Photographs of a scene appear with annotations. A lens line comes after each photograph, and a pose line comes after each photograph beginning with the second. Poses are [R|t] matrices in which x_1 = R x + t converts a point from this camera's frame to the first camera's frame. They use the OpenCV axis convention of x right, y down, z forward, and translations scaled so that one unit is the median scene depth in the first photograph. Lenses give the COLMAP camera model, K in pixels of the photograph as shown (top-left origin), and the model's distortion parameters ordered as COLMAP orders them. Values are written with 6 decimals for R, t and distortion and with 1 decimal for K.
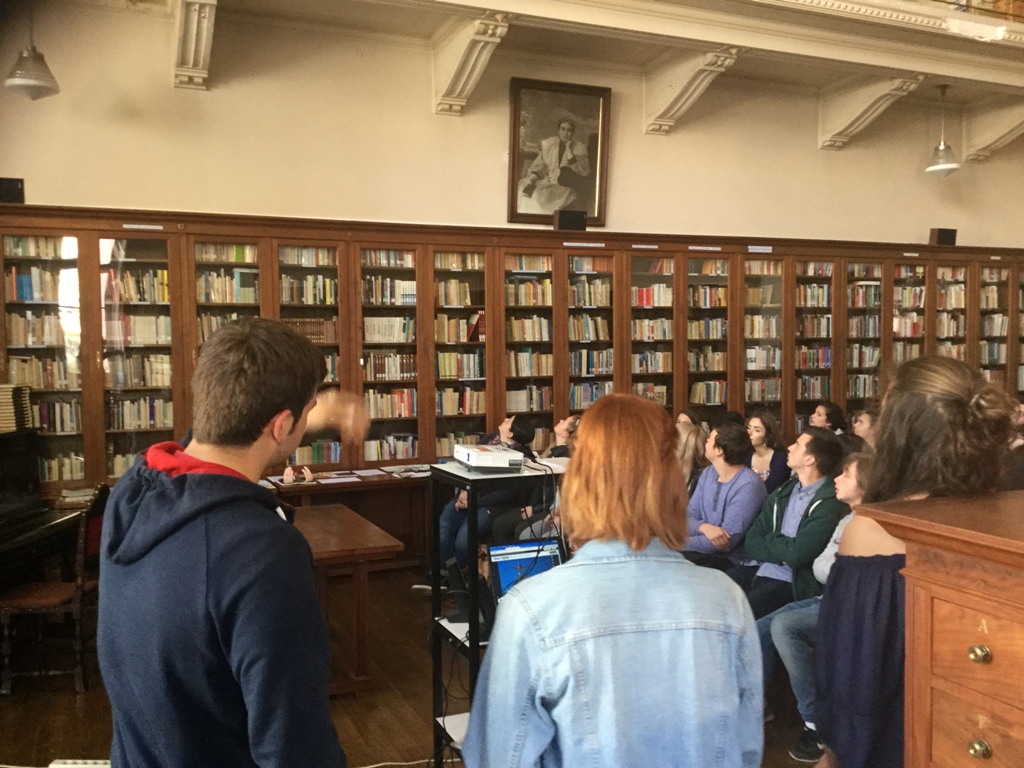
lens RADIAL K [[923.6, 0, 539.8], [0, 923.6, 392.6], [0, 0, 1]] dist [0.088959, -0.166063]
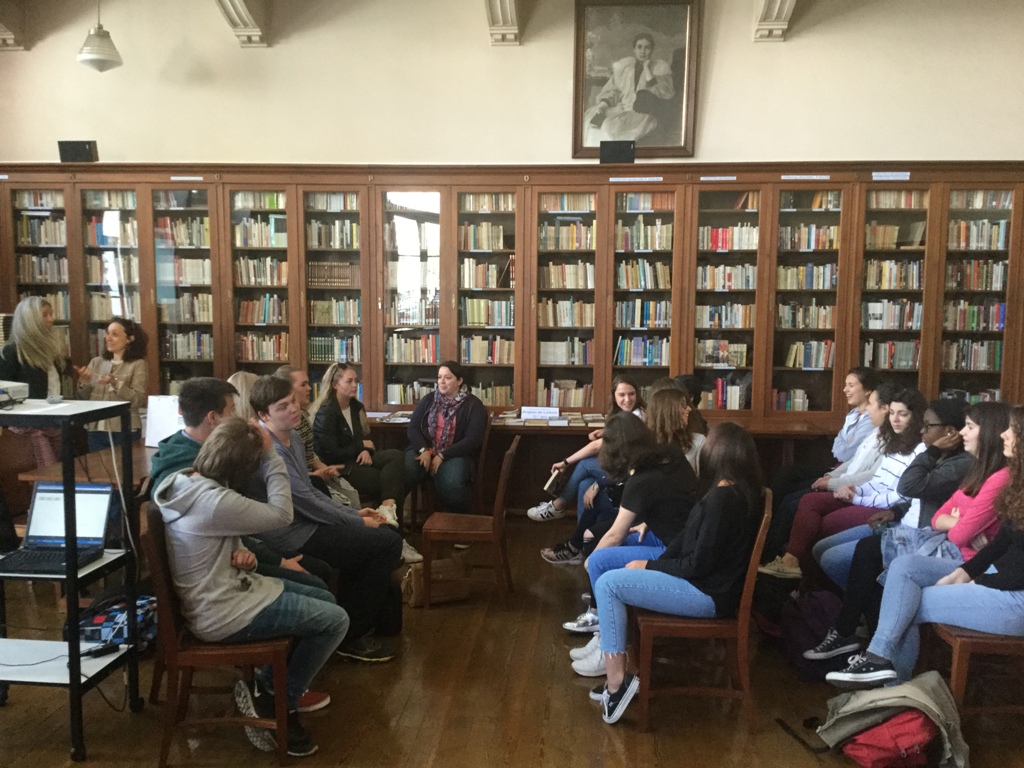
lens RADIAL K [[923.6, 0, 520.8], [0, 923.6, 395.3], [0, 0, 1]] dist [0.088959, -0.166063]
pose [[0.875396, 0.071878, -0.478032, 0.384754], [-0.043975, 0.996624, 0.069327, -0.011200], [0.481401, -0.039668, 0.875602, 0.163337]]
